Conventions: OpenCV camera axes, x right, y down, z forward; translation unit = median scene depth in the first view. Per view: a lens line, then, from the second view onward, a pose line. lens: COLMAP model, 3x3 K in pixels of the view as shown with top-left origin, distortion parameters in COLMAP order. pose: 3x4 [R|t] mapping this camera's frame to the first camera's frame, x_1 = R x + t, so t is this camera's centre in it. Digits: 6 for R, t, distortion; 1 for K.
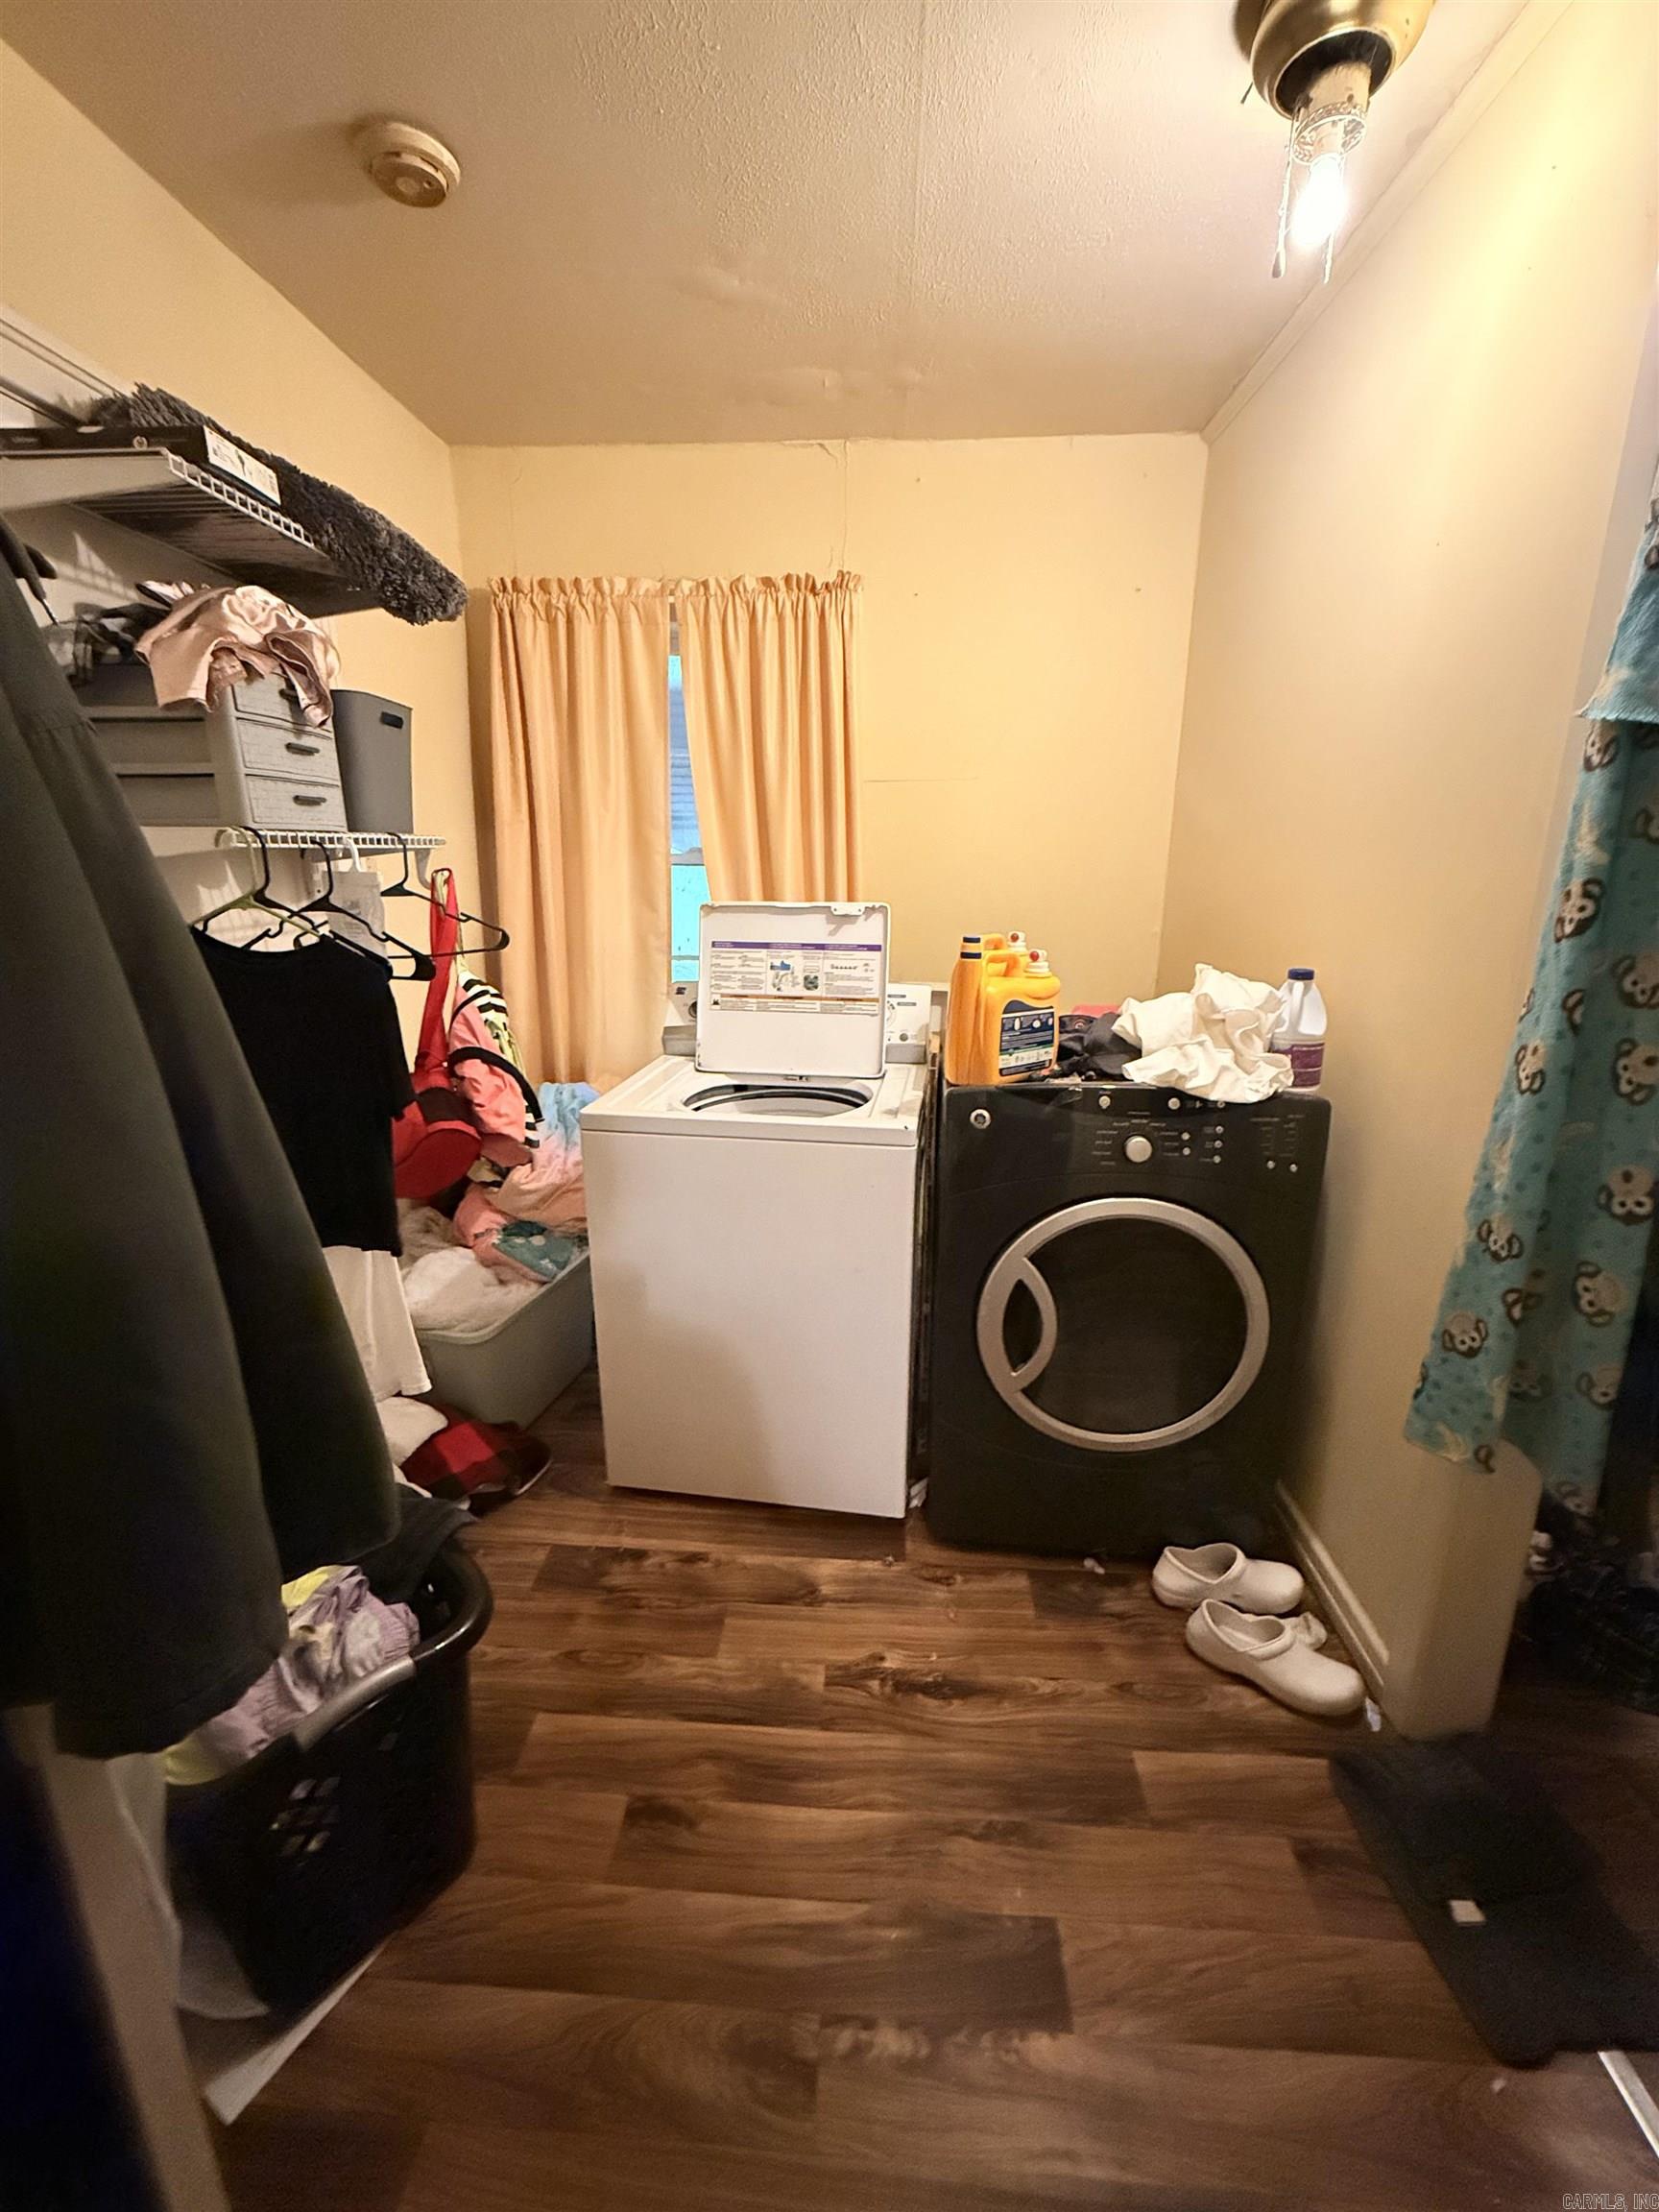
lens RADIAL K [[880.9, 0, 833.7], [0, 880.9, 1093.0], [0, 0, 1]] dist [-0.001652, 0.000386]
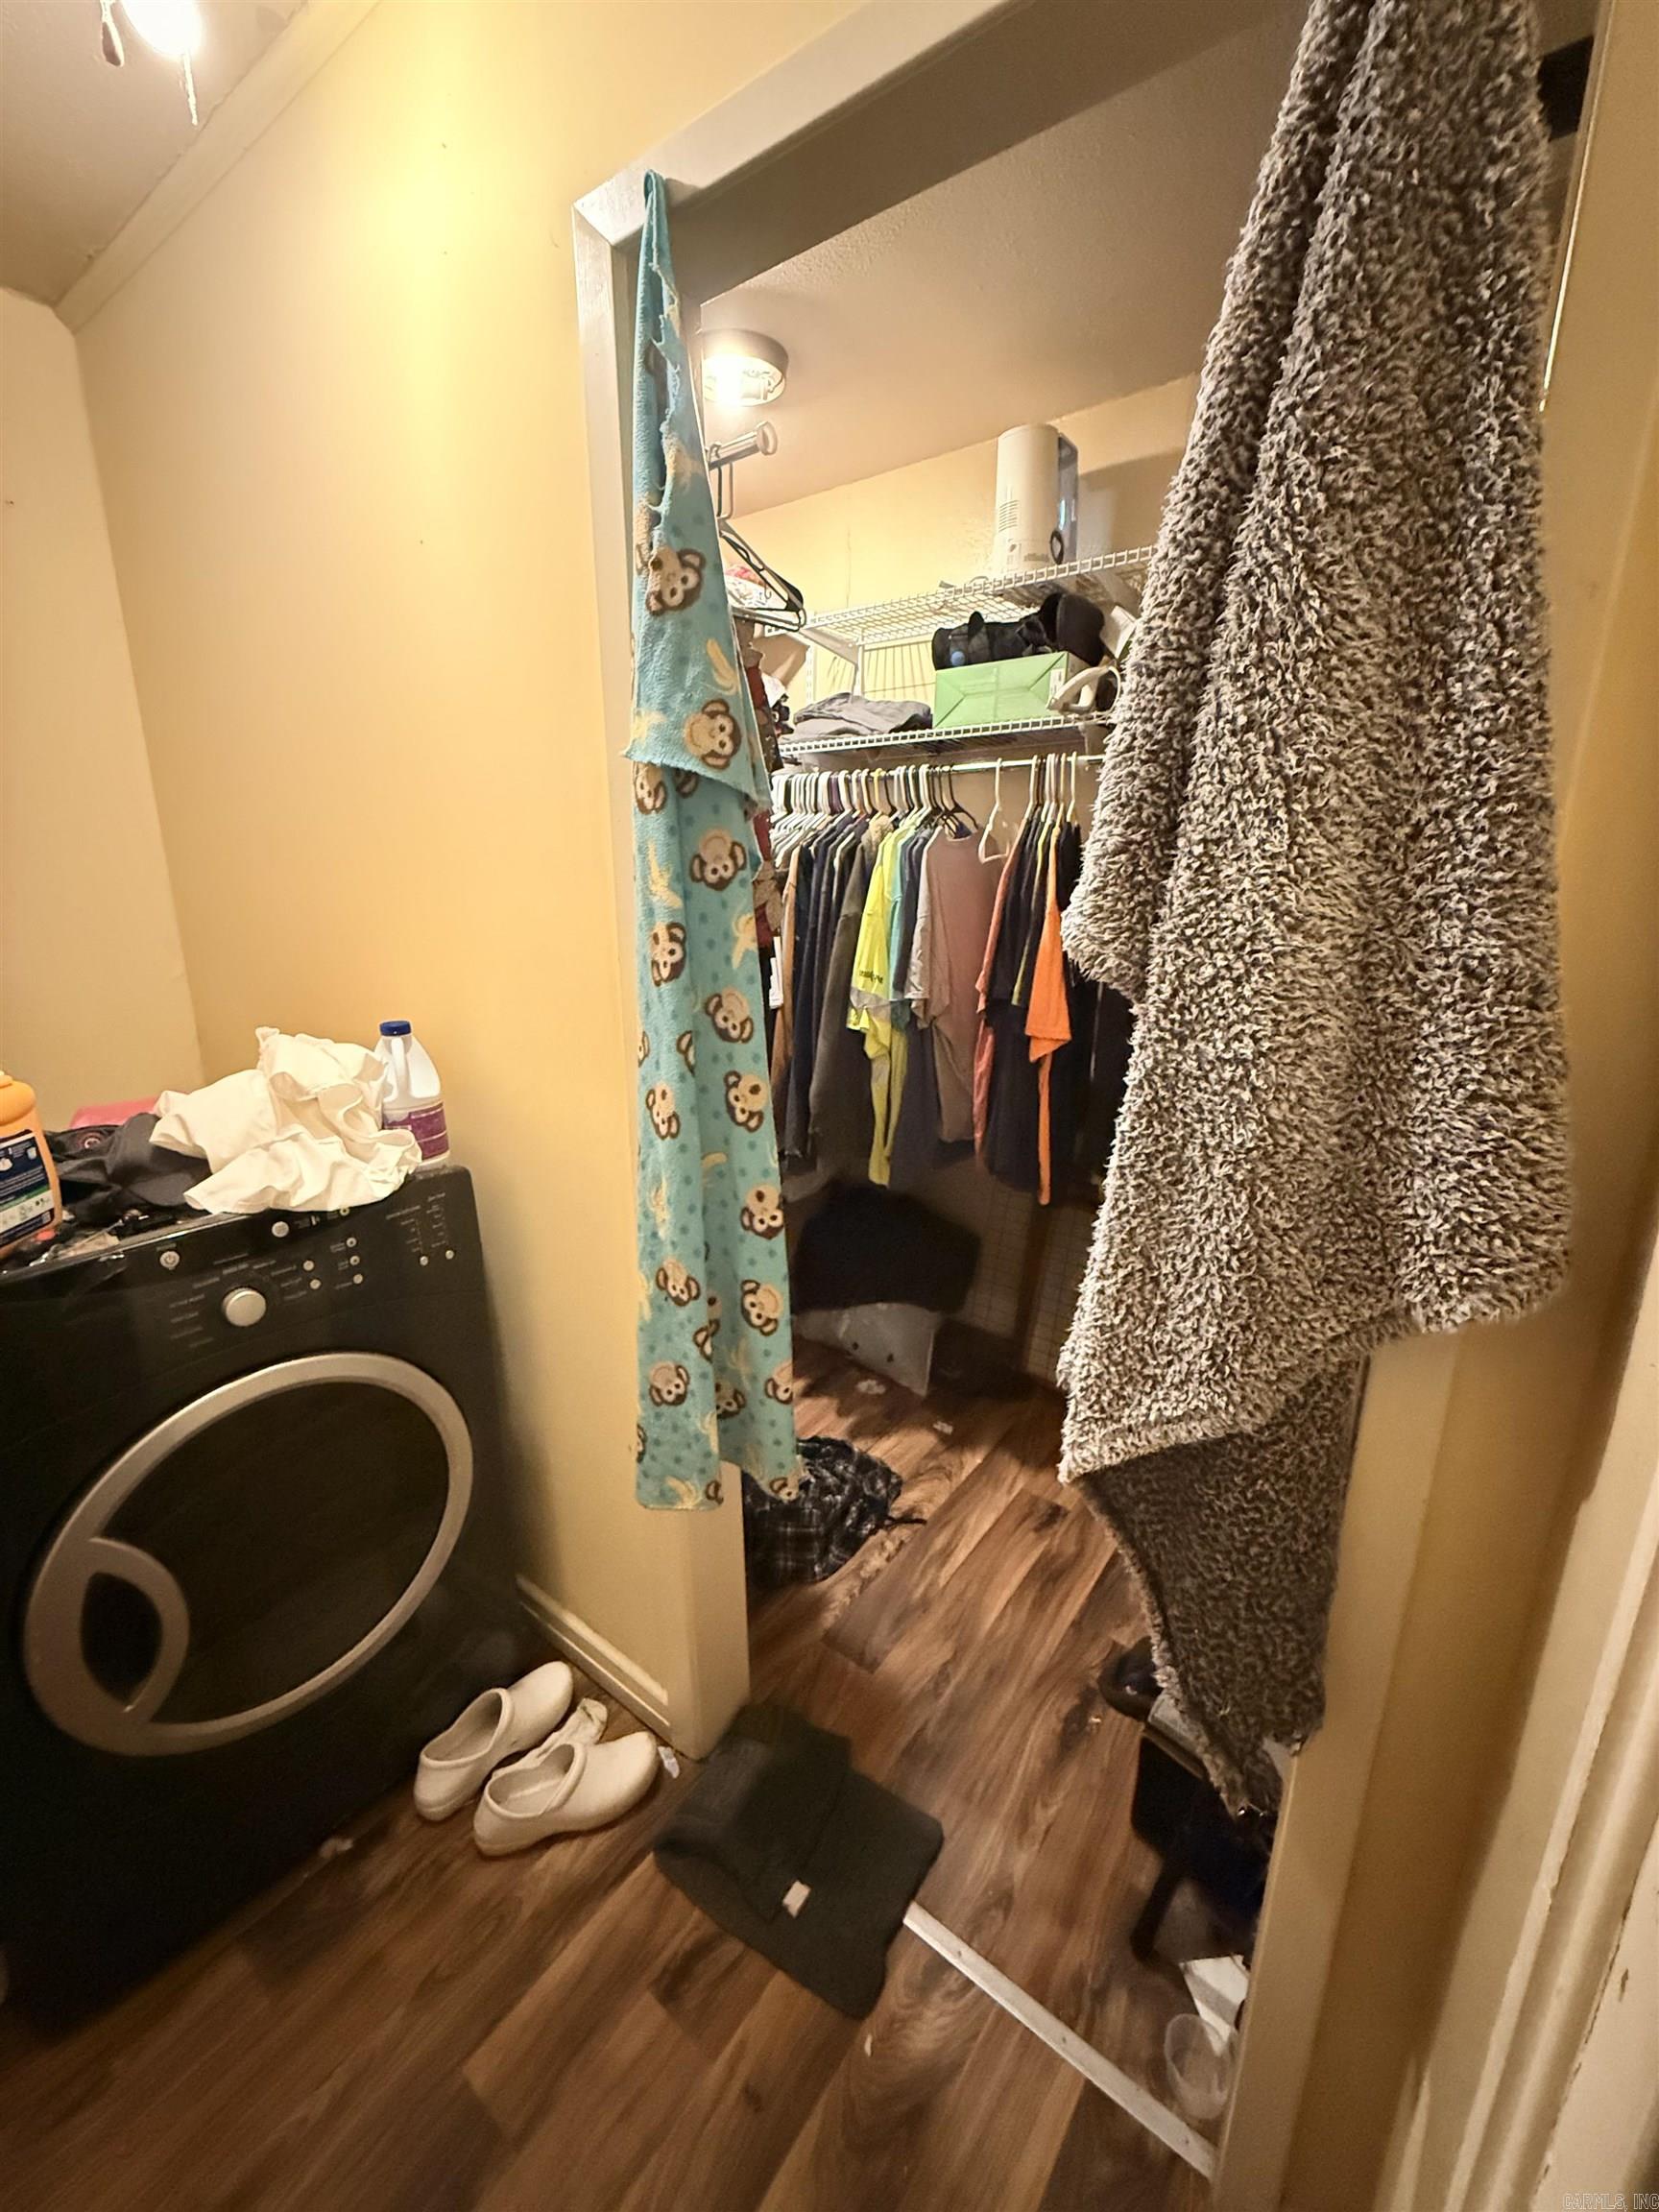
lens RADIAL K [[880.9, 0, 829.0], [0, 880.9, 1094.0], [0, 0, 1]] dist [-0.001652, 0.000386]
pose [[0.554484, -0.209765, 0.805324, 0.089649], [0.211890, 0.971404, 0.107133, -0.098530], [-0.804767, 0.111237, 0.583075, 0.235511]]
